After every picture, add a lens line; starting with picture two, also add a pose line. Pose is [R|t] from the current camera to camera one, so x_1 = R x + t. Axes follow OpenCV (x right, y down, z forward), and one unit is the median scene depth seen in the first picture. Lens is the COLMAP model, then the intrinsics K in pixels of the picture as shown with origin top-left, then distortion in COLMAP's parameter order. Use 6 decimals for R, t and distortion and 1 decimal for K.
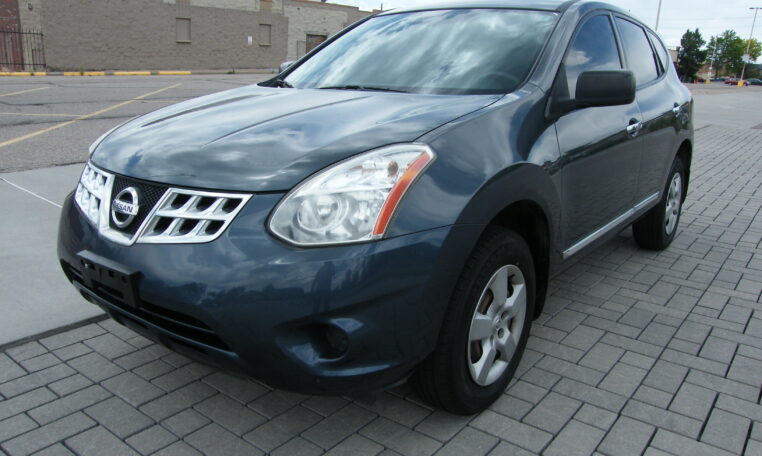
lens RADIAL K [[604.4, 0, 381.0], [0, 604.4, 228.0], [0, 0, 1]] dist [-0.097980, 0.073512]
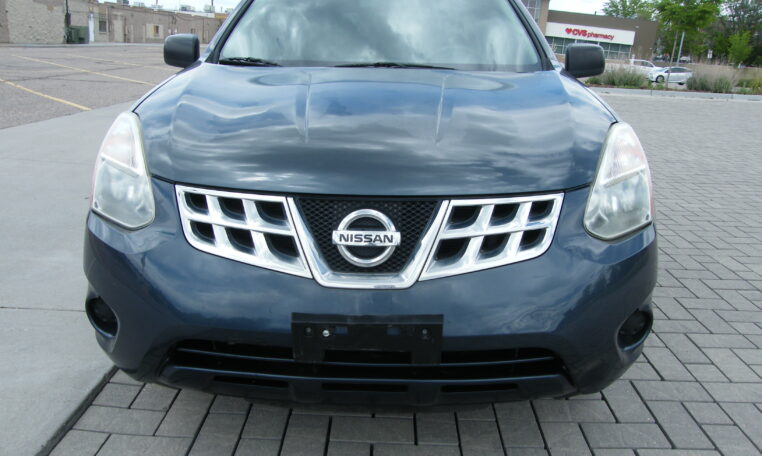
lens RADIAL K [[604.4, 0, 381.0], [0, 604.4, 228.0], [0, 0, 1]] dist [-0.097980, 0.073512]
pose [[0.803191, -0.177265, 0.568737, -0.850730], [0.147672, 0.984150, 0.098193, -0.119372], [-0.577129, 0.005118, 0.816637, 0.402728]]
